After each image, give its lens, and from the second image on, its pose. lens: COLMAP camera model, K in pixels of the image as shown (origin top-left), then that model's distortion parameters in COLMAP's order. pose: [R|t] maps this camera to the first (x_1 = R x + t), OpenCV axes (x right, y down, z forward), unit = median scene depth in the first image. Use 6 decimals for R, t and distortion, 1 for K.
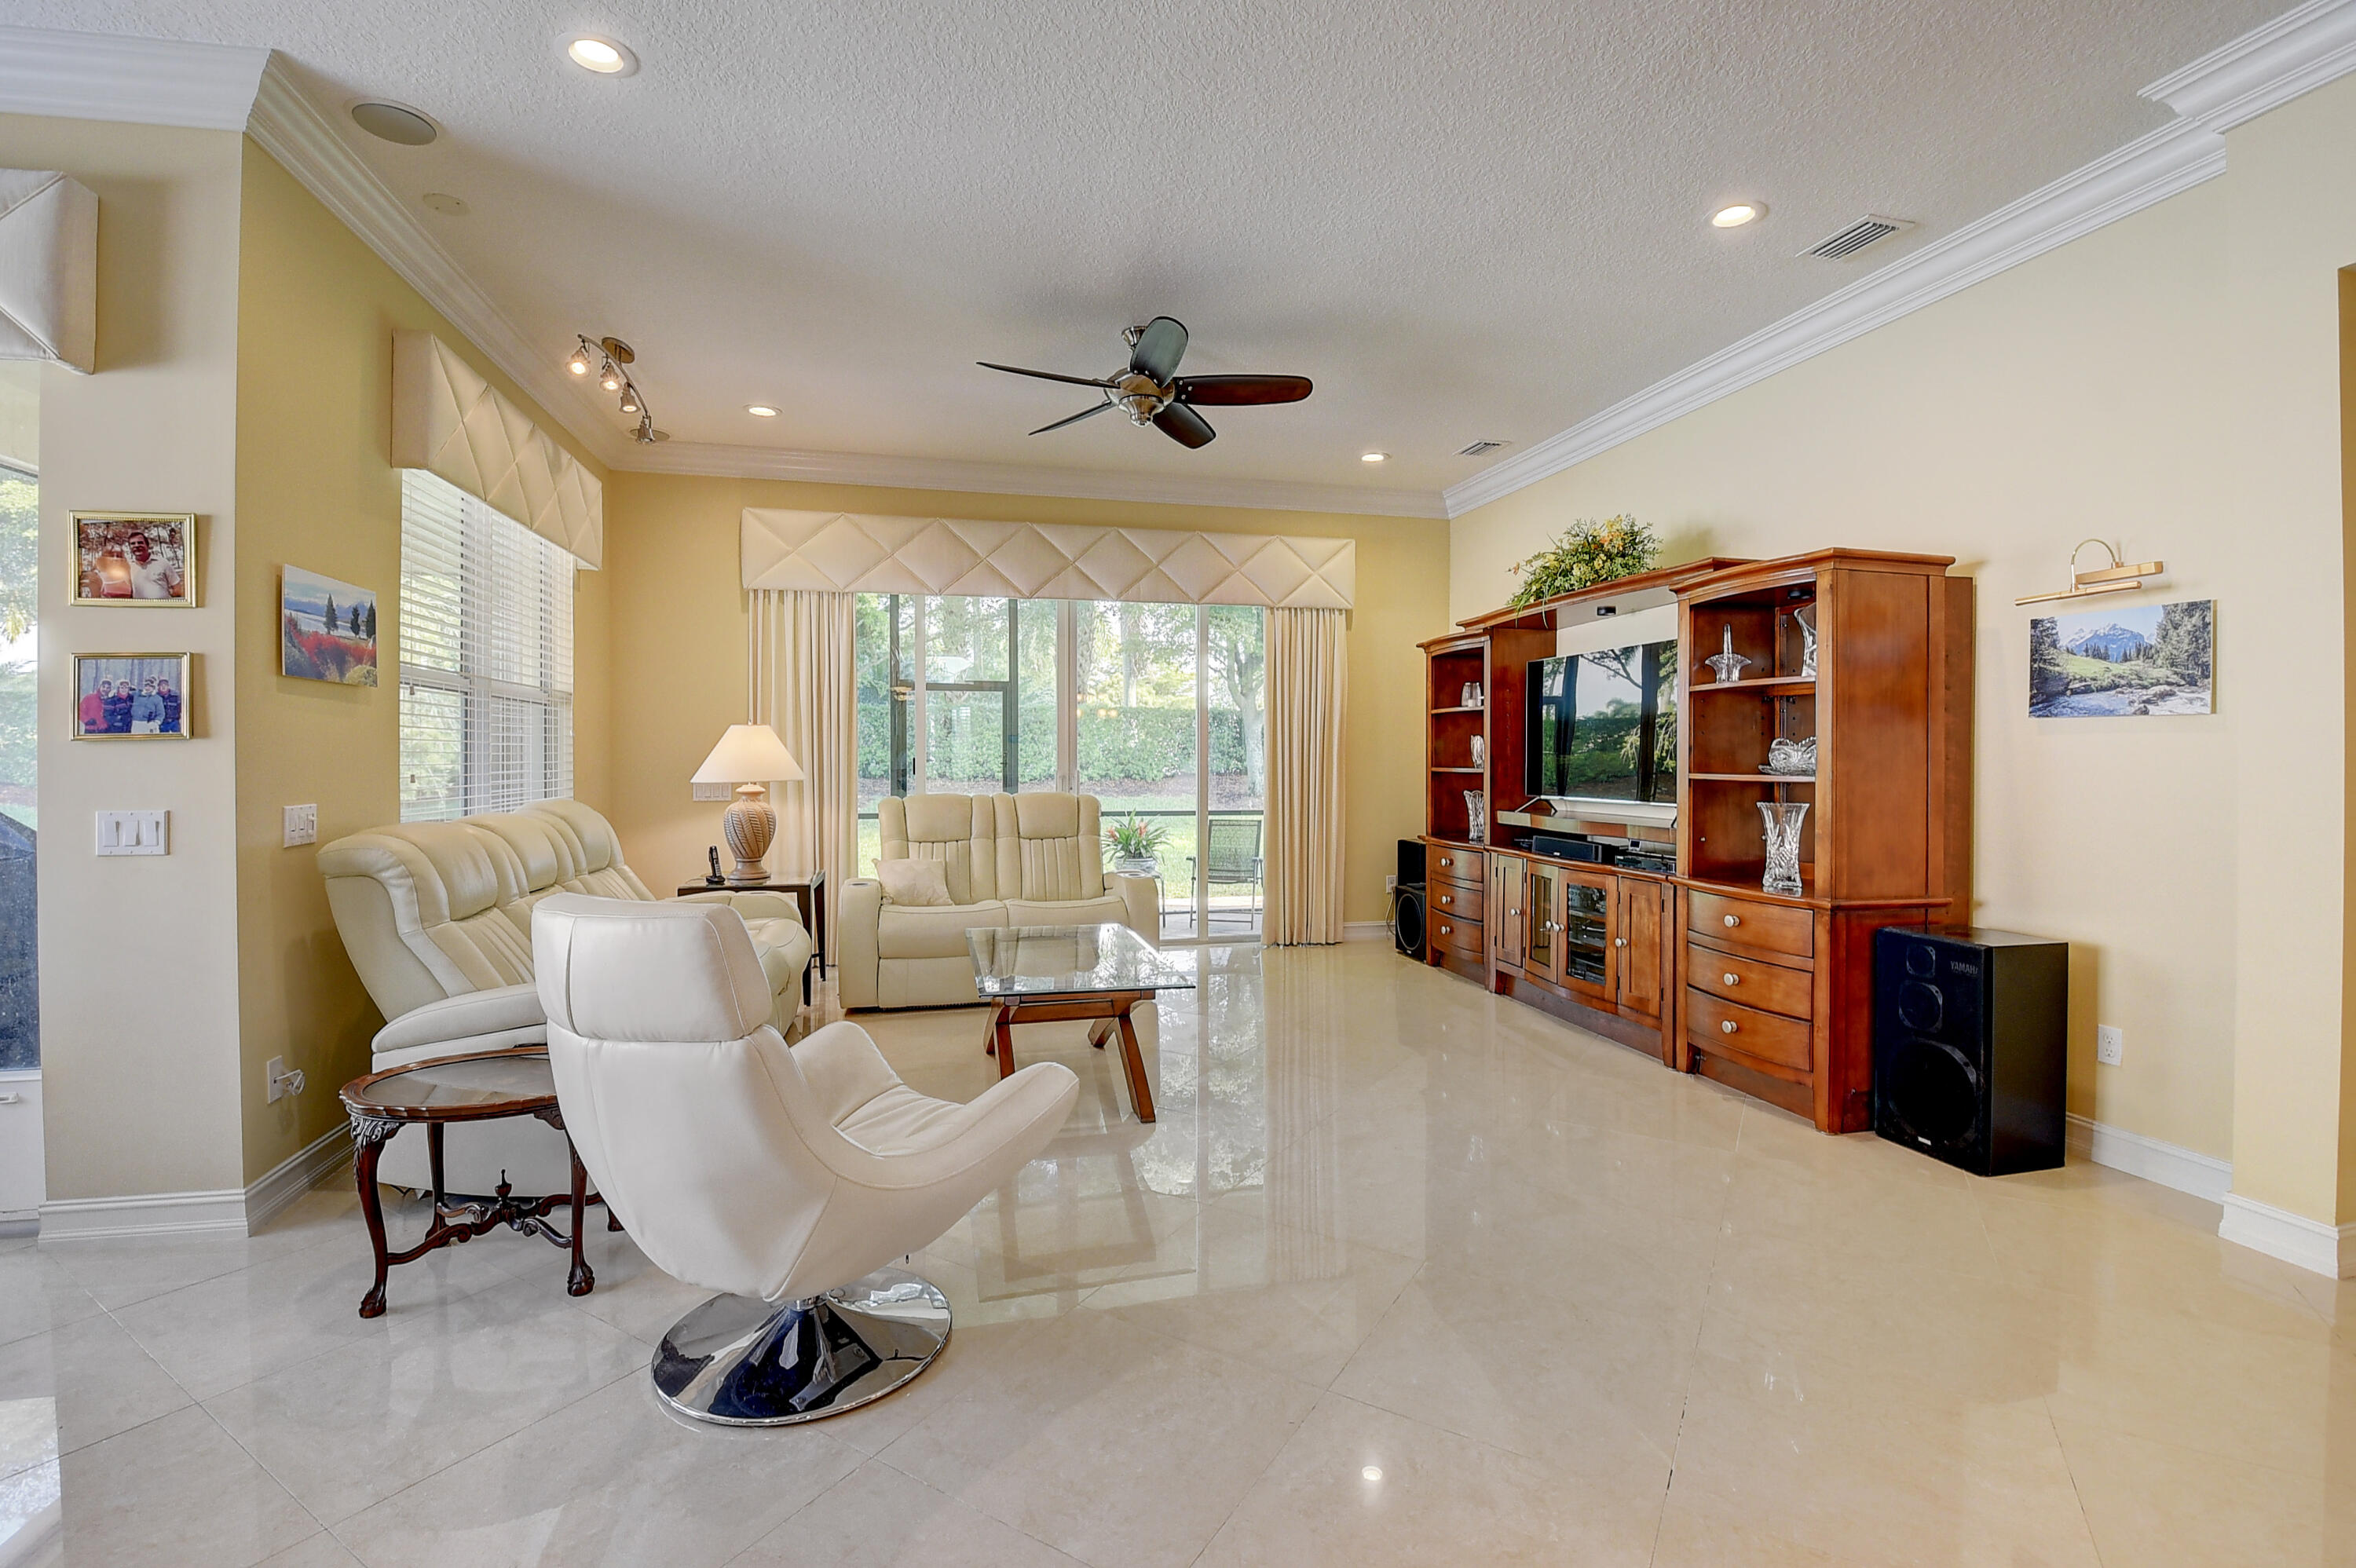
lens RADIAL K [[1036.6, 0, 1173.2], [0, 1036.6, 756.2], [0, 0, 1]] dist [0.016195, -0.027047]
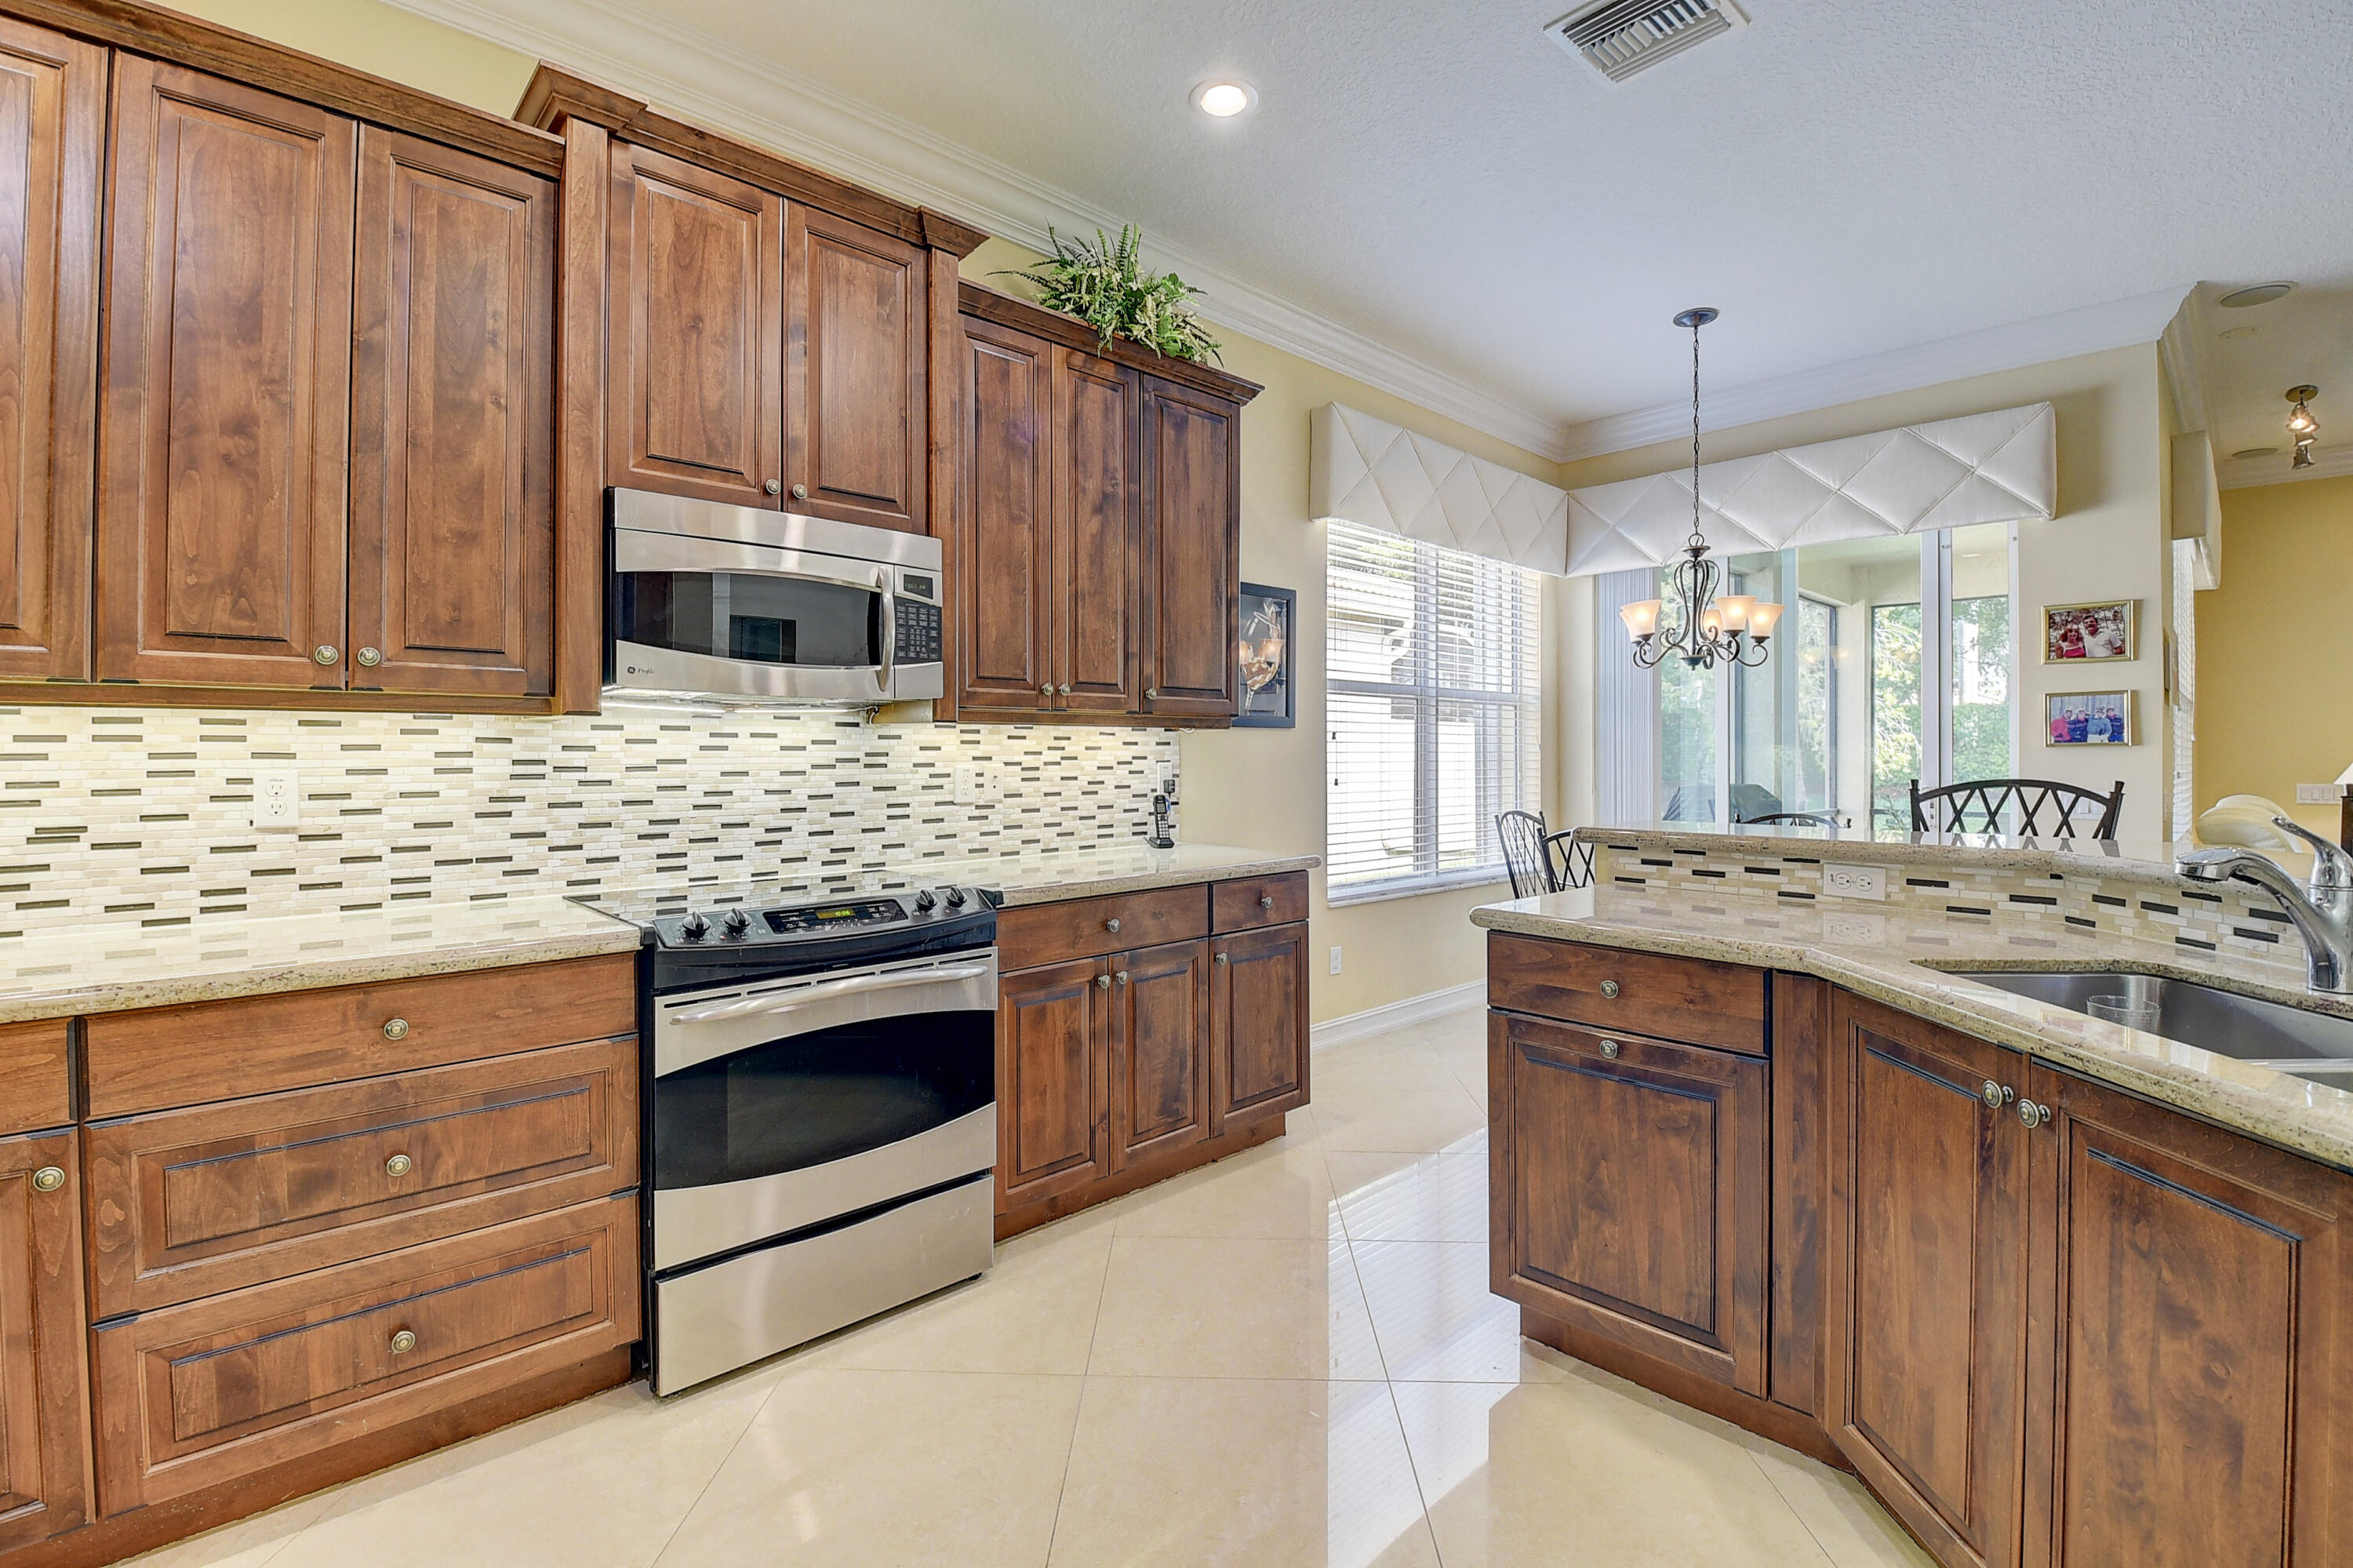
lens RADIAL K [[1035.4, 0, 1171.7], [0, 1035.4, 756.2], [0, 0, 1]] dist [0.016195, -0.027047]
pose [[0.495875, 0.005763, -0.868375, -0.166027], [-0.002253, 0.999983, 0.005350, -0.003077], [0.868391, -0.000696, 0.495879, -0.516141]]
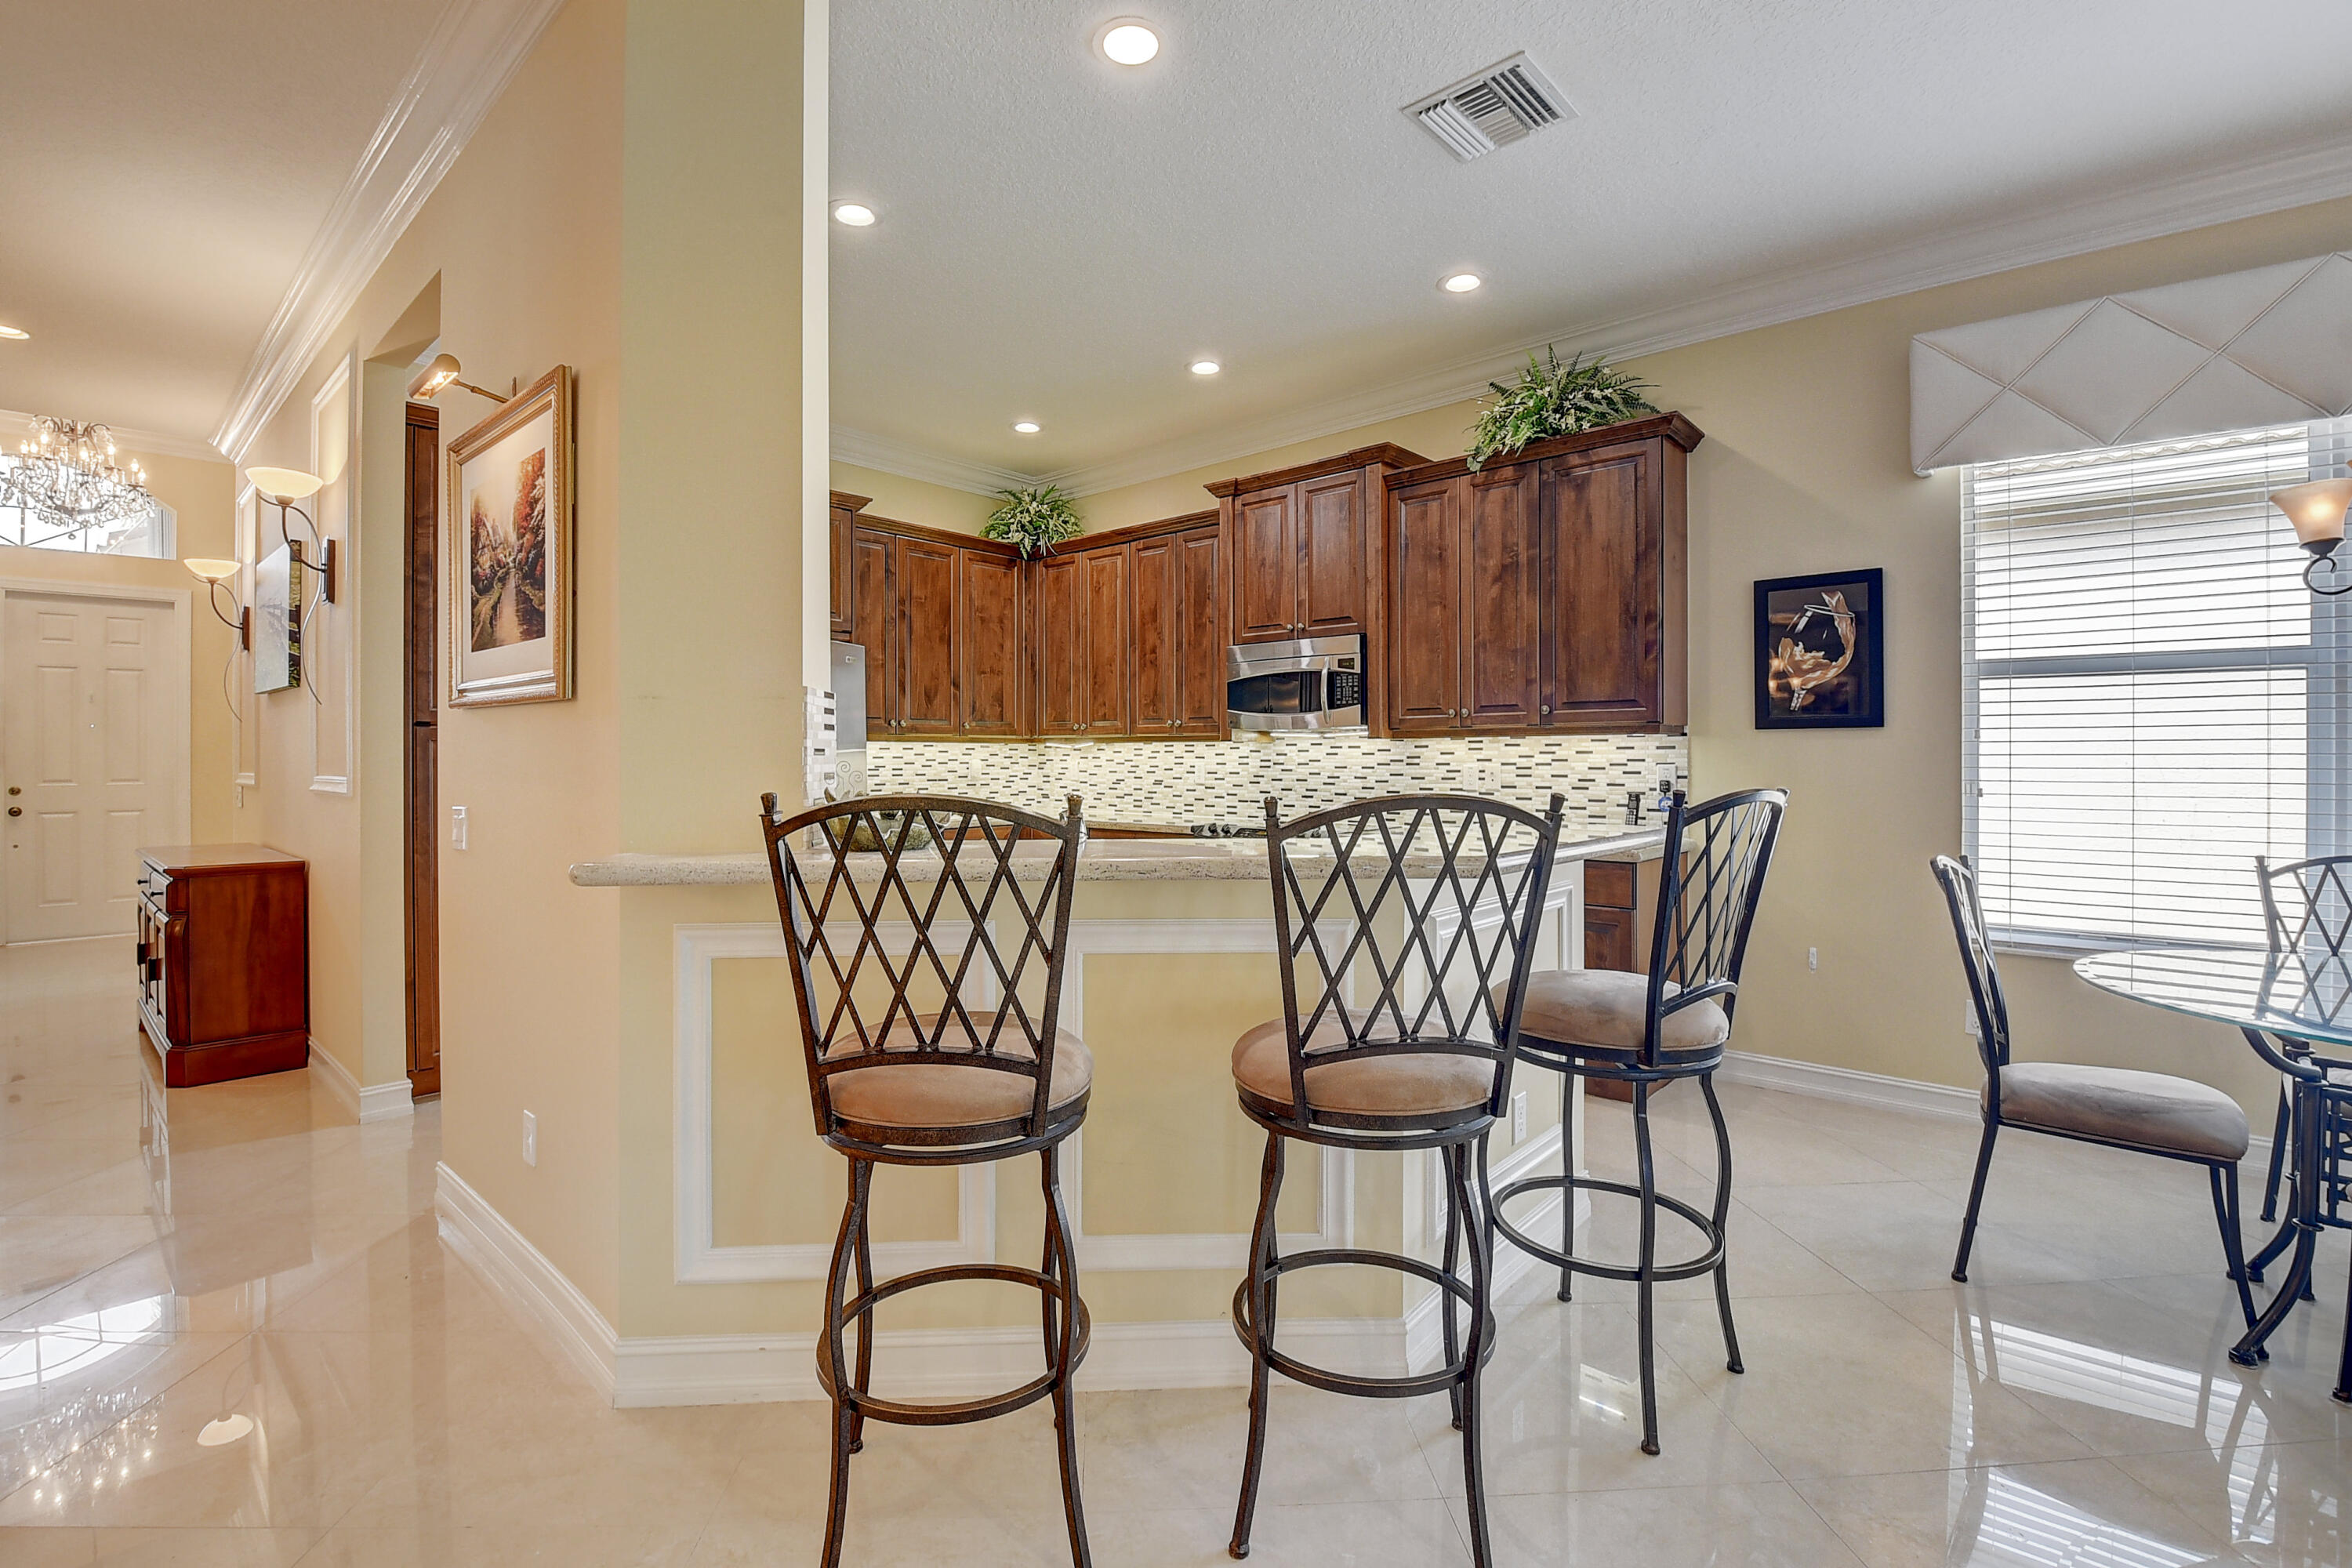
lens RADIAL K [[1028.6, 0, 1169.8], [0, 1028.6, 761.9], [0, 0, 1]] dist [0.015527, -0.028029]
pose [[-0.819956, 0.002856, -0.572420, -0.023923], [0.000636, 0.999991, 0.004078, -0.000392], [0.572427, 0.002979, -0.819951, 0.273154]]
